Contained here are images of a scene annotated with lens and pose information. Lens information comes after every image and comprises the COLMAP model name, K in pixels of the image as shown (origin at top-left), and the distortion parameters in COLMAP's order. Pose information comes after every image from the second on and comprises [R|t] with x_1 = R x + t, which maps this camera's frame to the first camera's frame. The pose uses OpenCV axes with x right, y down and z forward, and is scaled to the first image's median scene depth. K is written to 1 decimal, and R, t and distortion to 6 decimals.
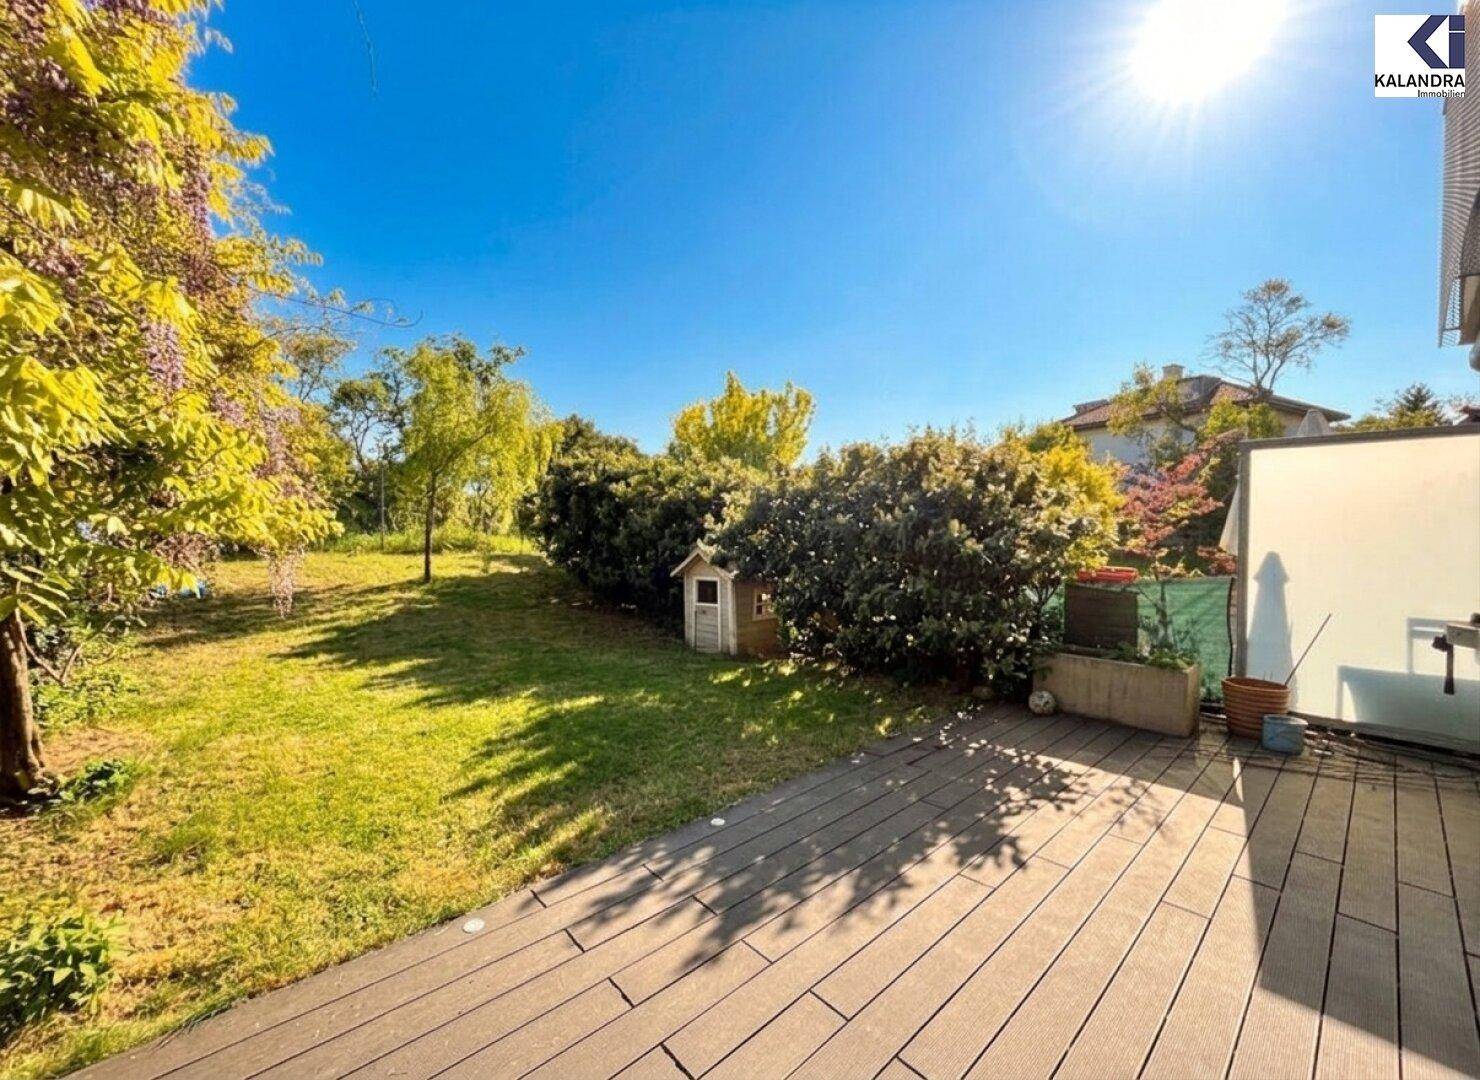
lens RADIAL K [[585.8, 0, 740.0], [0, 585.8, 540.0], [0, 0, 1]] dist [0.000736, 0.000173]
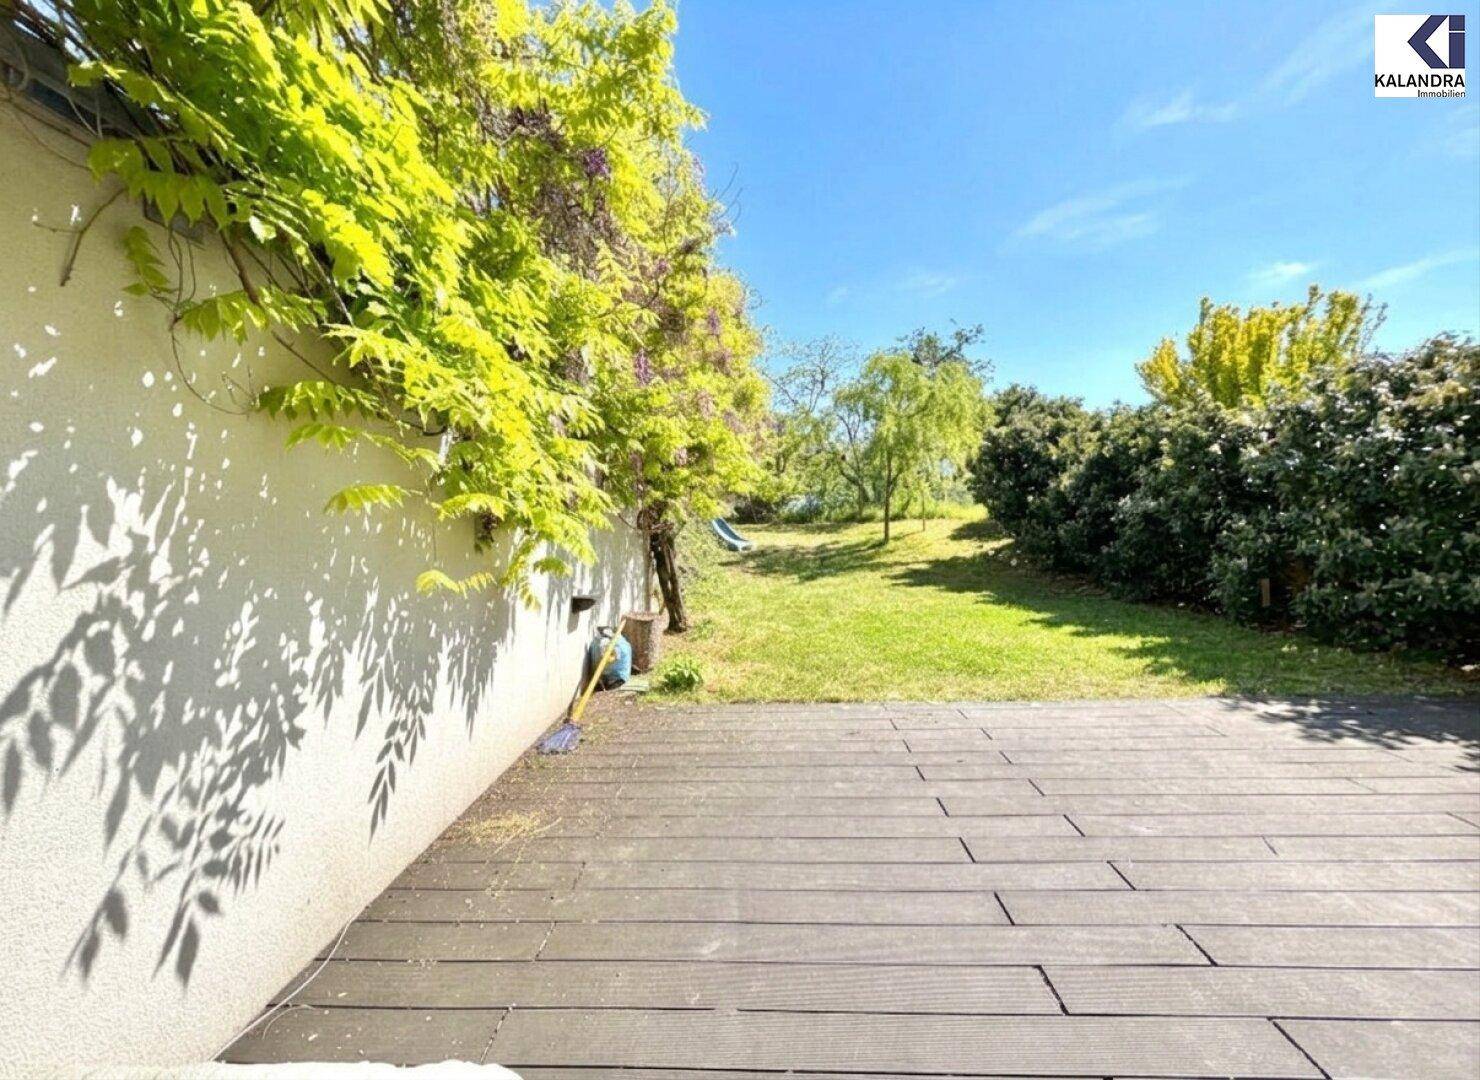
lens RADIAL K [[585.8, 0, 740.0], [0, 585.8, 540.0], [0, 0, 1]] dist [0.000736, 0.000173]
pose [[0.710244, 0.001163, -0.703954, 0.111104], [0.023567, 0.999399, 0.025428, 0.024278], [0.703561, -0.034650, 0.709790, -0.087838]]
